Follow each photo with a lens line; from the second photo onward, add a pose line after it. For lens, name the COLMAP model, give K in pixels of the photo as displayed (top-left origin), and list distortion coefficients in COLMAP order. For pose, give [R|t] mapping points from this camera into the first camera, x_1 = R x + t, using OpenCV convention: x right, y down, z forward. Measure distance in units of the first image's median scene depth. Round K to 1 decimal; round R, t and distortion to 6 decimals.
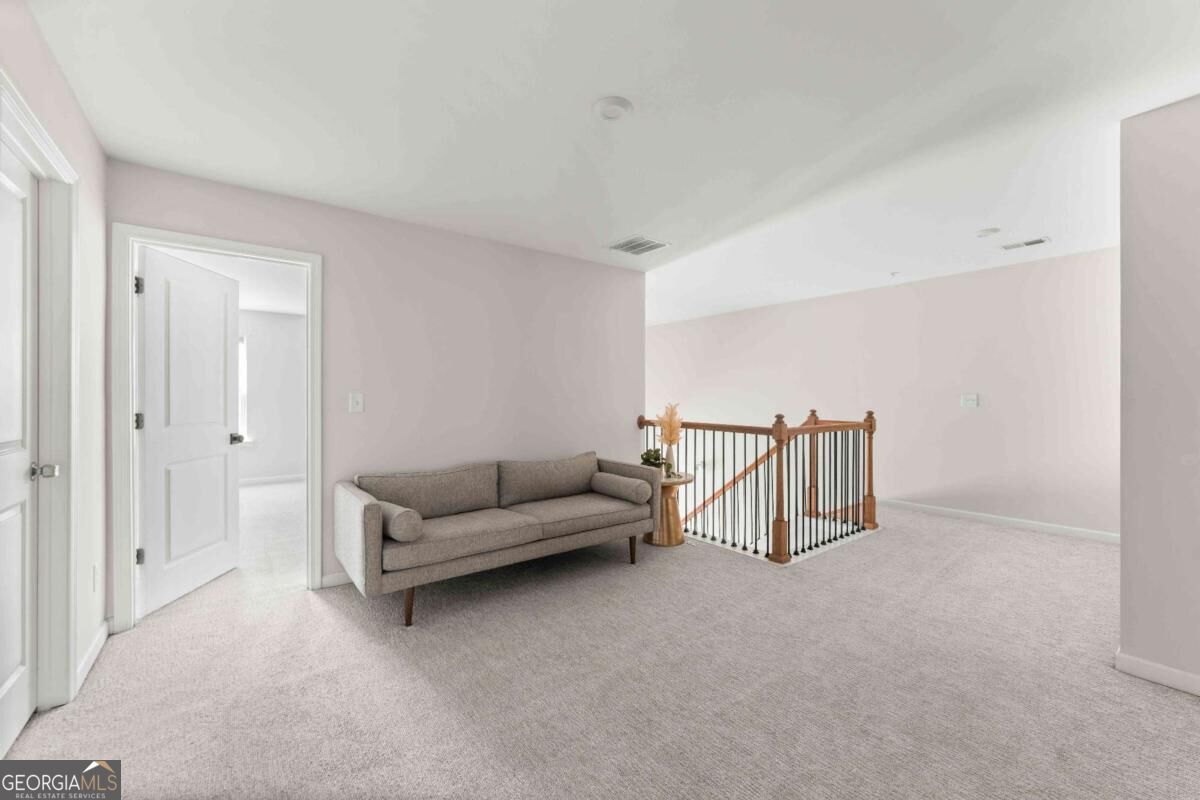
lens RADIAL K [[483.9, 0, 603.9], [0, 483.9, 397.5], [0, 0, 1]] dist [-0.001762, -0.000014]
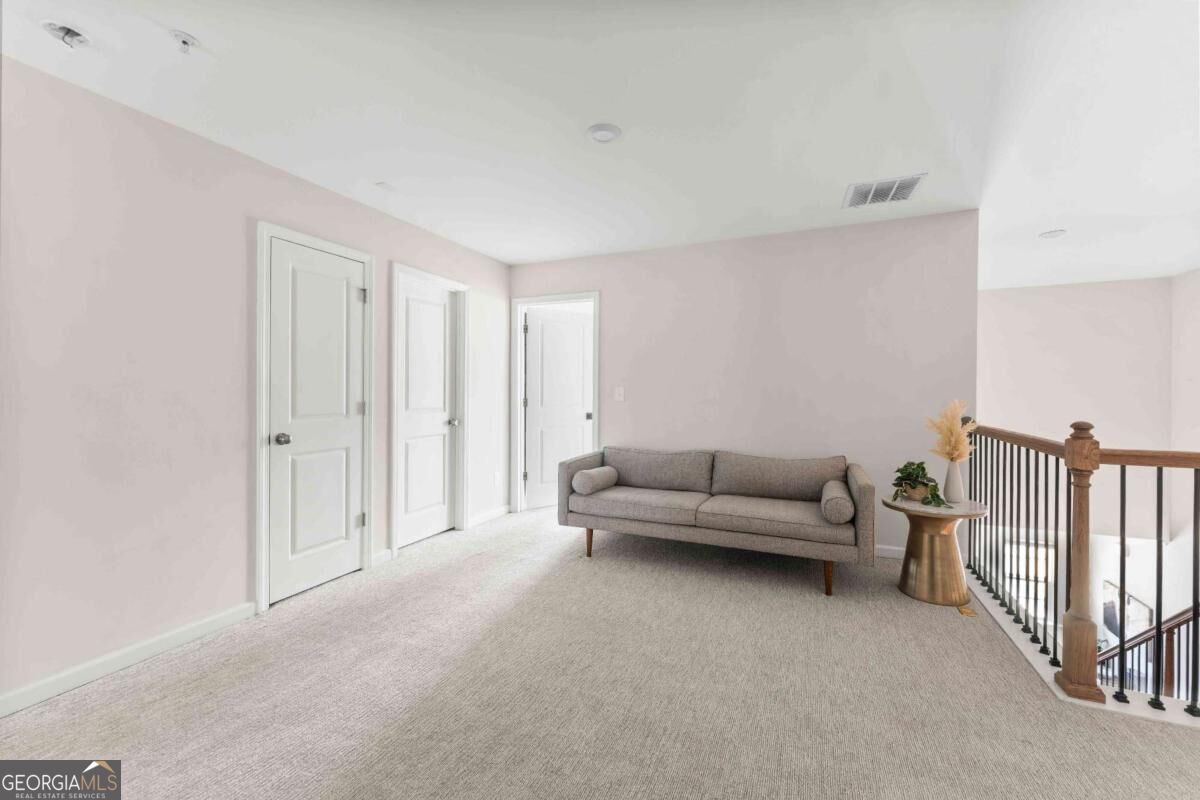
lens RADIAL K [[478.9, 0, 598.7], [0, 478.9, 393.5], [0, 0, 1]] dist [0.000414, 0.000344]
pose [[0.476182, 0.005923, -0.879327, 0.580607], [-0.004178, 0.999981, 0.004473, 0.002955], [0.879337, 0.001544, 0.476198, 0.275072]]
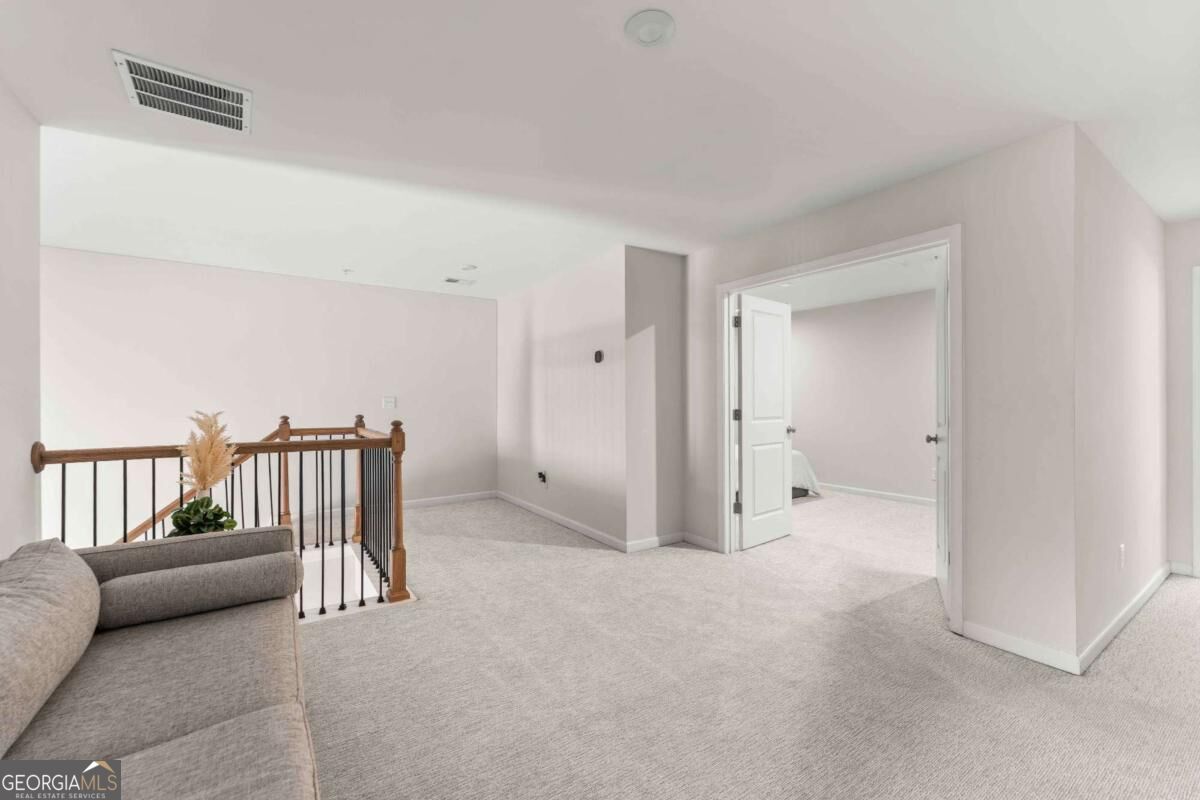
lens RADIAL K [[483.9, 0, 603.9], [0, 483.9, 397.5], [0, 0, 1]] dist [-0.001762, -0.000014]
pose [[0.055506, 0.003353, 0.998453, -0.443960], [0.001662, 0.999993, -0.003451, -0.001754], [-0.998457, 0.001850, 0.055500, 0.602388]]
